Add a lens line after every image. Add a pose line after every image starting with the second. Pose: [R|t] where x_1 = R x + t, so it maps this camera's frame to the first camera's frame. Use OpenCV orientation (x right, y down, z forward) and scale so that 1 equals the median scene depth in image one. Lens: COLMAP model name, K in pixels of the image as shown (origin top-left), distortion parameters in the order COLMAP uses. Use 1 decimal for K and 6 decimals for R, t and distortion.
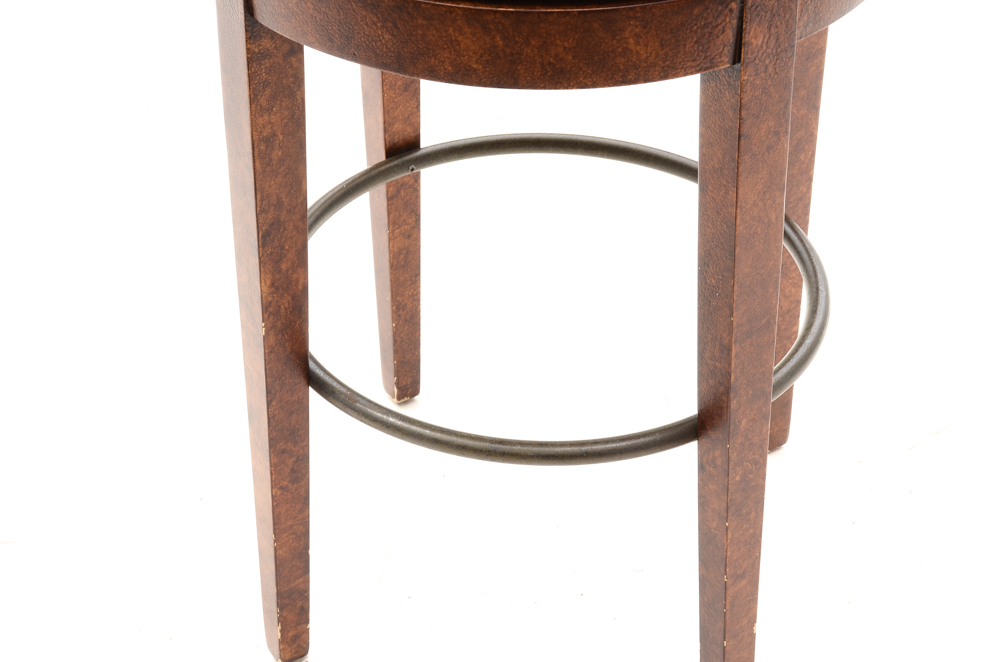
lens RADIAL K [[2240.0, 0, 488.5], [0, 2240.0, 346.9], [0, 0, 1]] dist [0.461481, -0.044807]
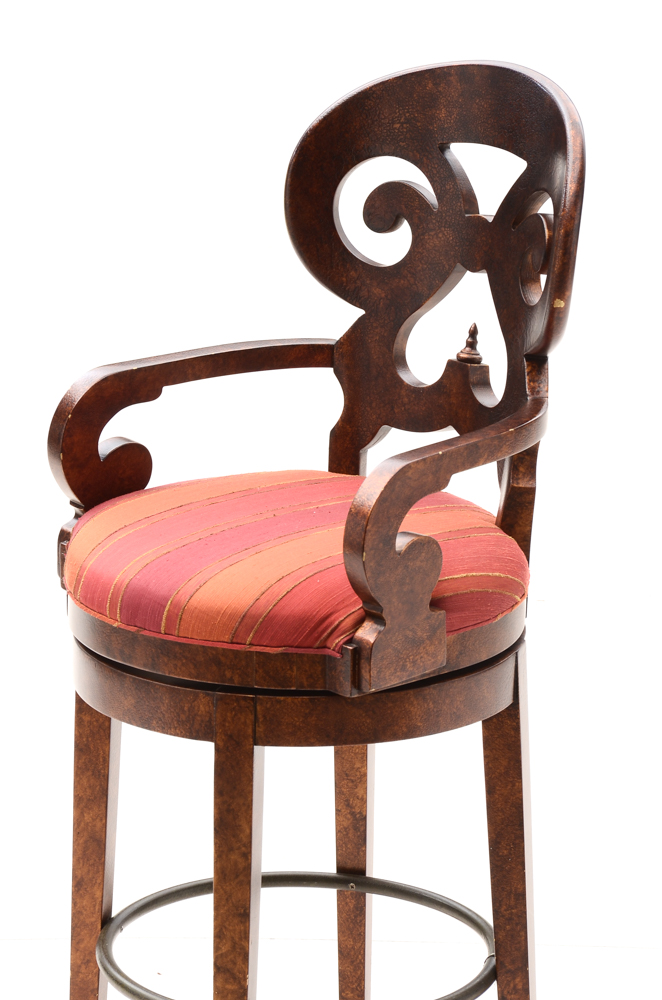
lens RADIAL K [[4357.1, 0, 331.0], [0, 4357.1, 500.0], [0, 0, 1]] dist [1.442376, 3.265261]
pose [[0.733027, -0.171827, 0.658139, -1.893698], [0.388700, 0.899838, -0.198000, 0.300664], [-0.558197, 0.400958, 0.726394, -1.217658]]
